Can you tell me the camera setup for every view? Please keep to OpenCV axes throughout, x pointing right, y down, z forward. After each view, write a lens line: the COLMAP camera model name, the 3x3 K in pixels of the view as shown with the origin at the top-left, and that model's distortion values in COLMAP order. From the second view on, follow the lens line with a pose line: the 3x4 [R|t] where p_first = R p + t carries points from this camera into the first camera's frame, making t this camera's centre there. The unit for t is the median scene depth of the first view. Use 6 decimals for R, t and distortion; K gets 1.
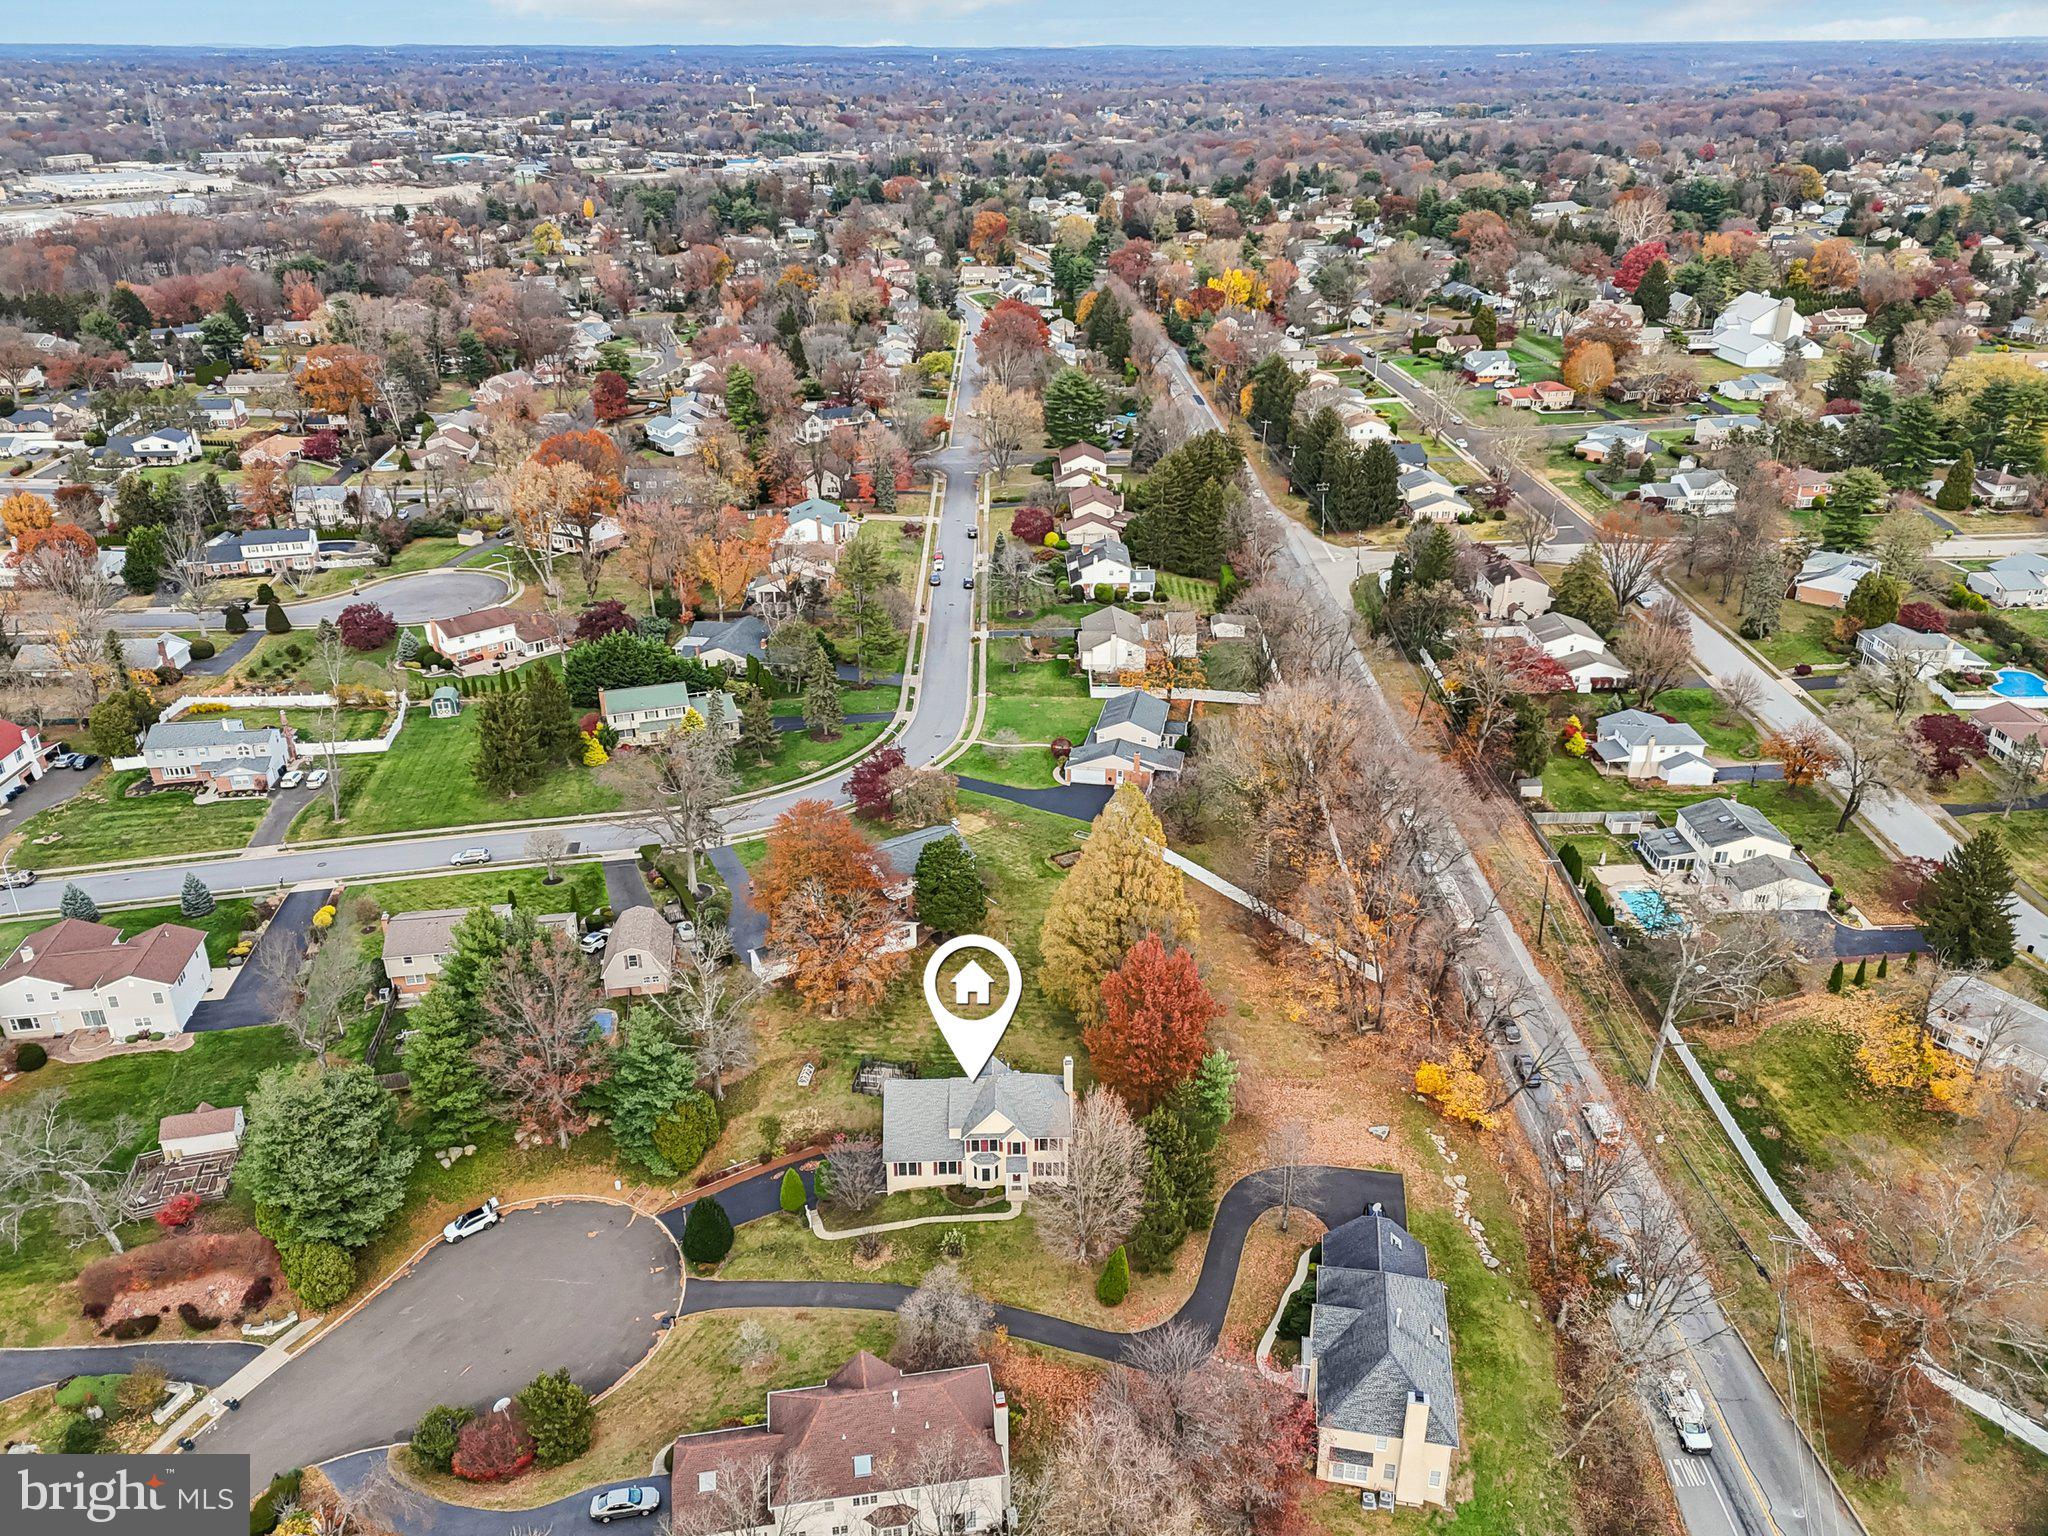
lens RADIAL K [[1525.7, 0, 1029.6], [0, 1525.7, 752.9], [0, 0, 1]] dist [0.040037, -0.005816]
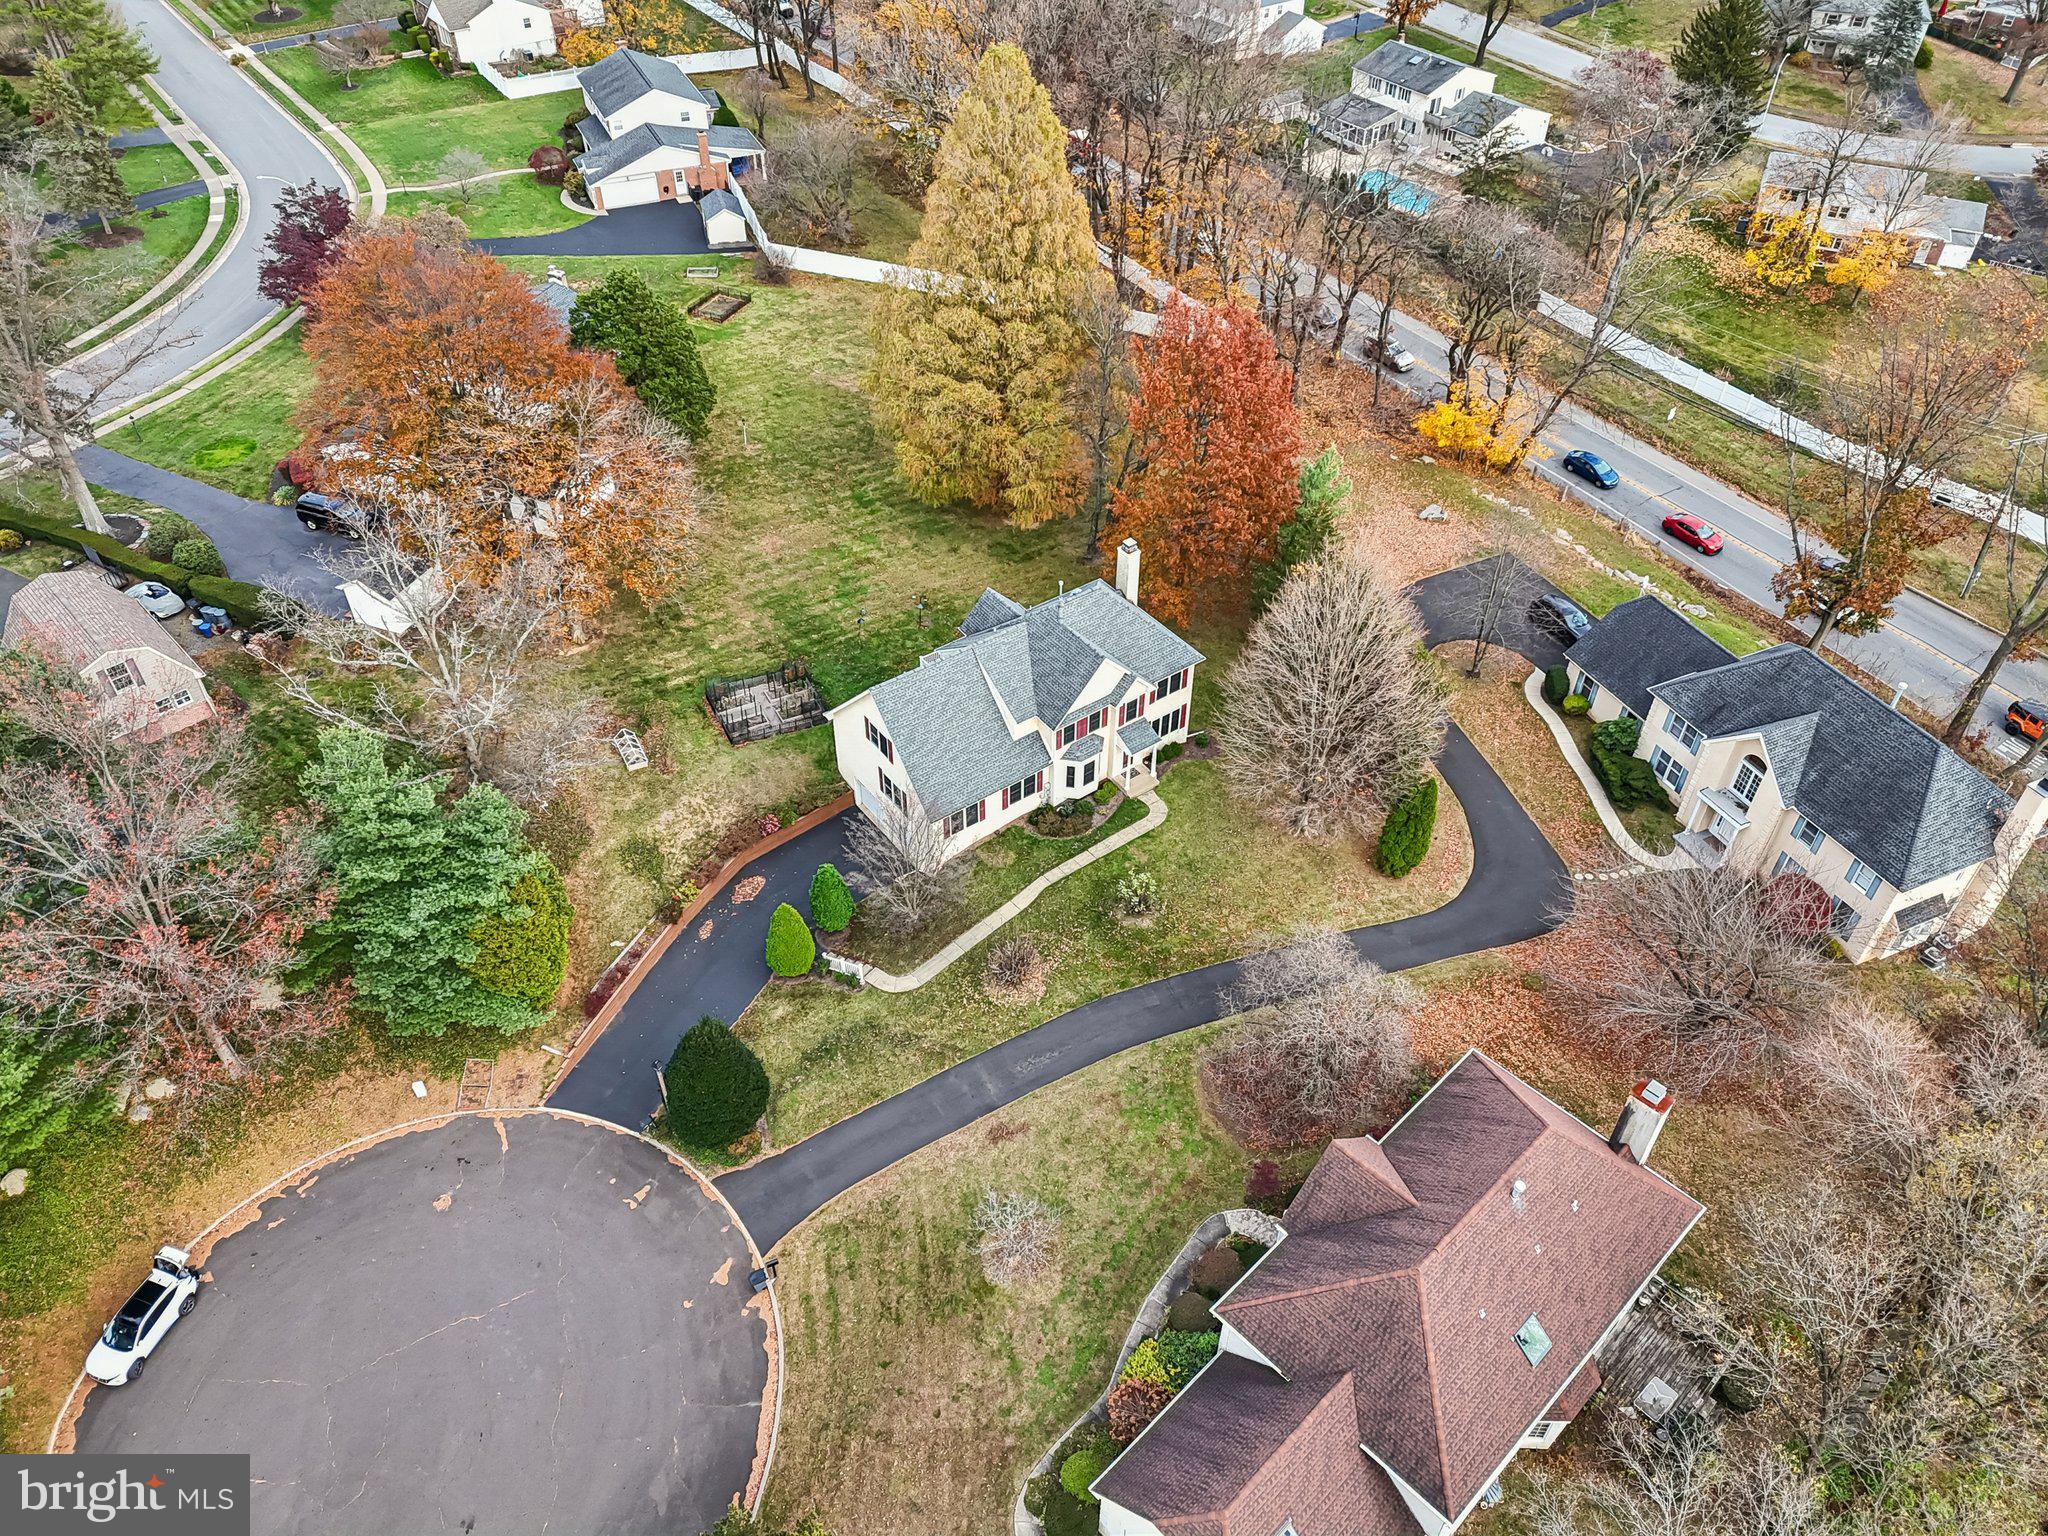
lens RADIAL K [[1525.7, 0, 1029.6], [0, 1525.7, 752.9], [0, 0, 1]] dist [0.040037, -0.005816]
pose [[0.818684, -0.372708, 0.436859, -0.290819], [0.229080, 0.909571, 0.346703, 0.066689], [-0.526573, -0.183765, 0.830031, 0.539148]]
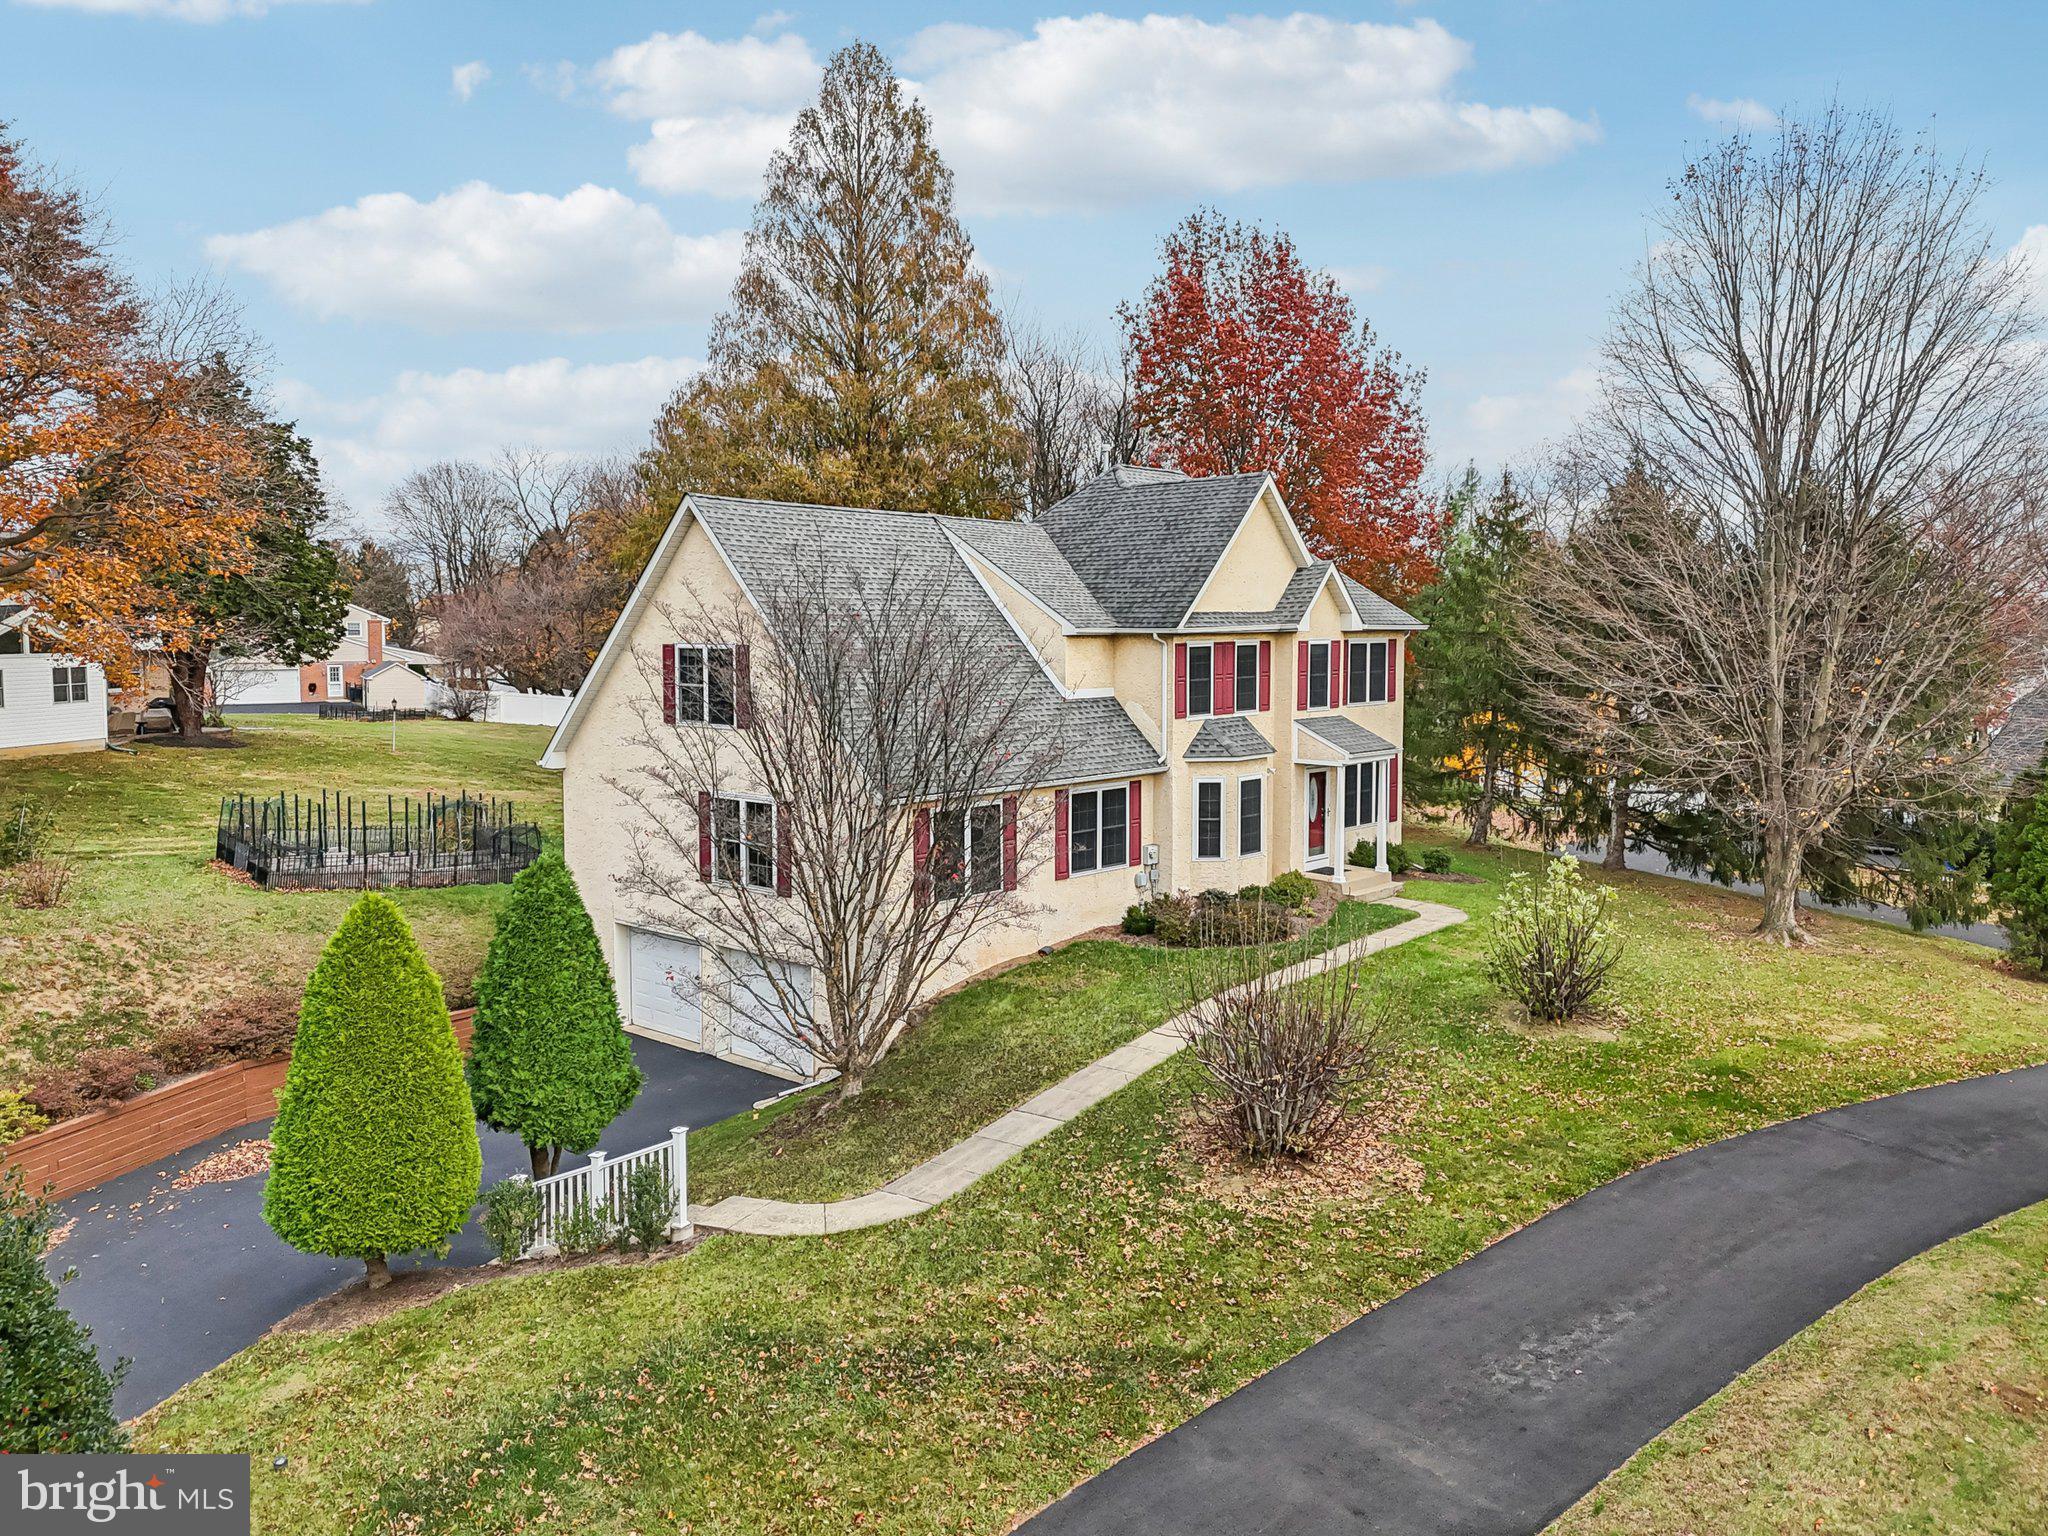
lens RADIAL K [[1525.7, 0, 1029.6], [0, 1525.7, 752.9], [0, 0, 1]] dist [0.040037, -0.005816]
pose [[0.683664, -0.058458, 0.727452, -0.209612], [0.303185, 0.929450, -0.210244, 0.302554], [-0.663839, 0.364289, 0.653155, 0.869808]]
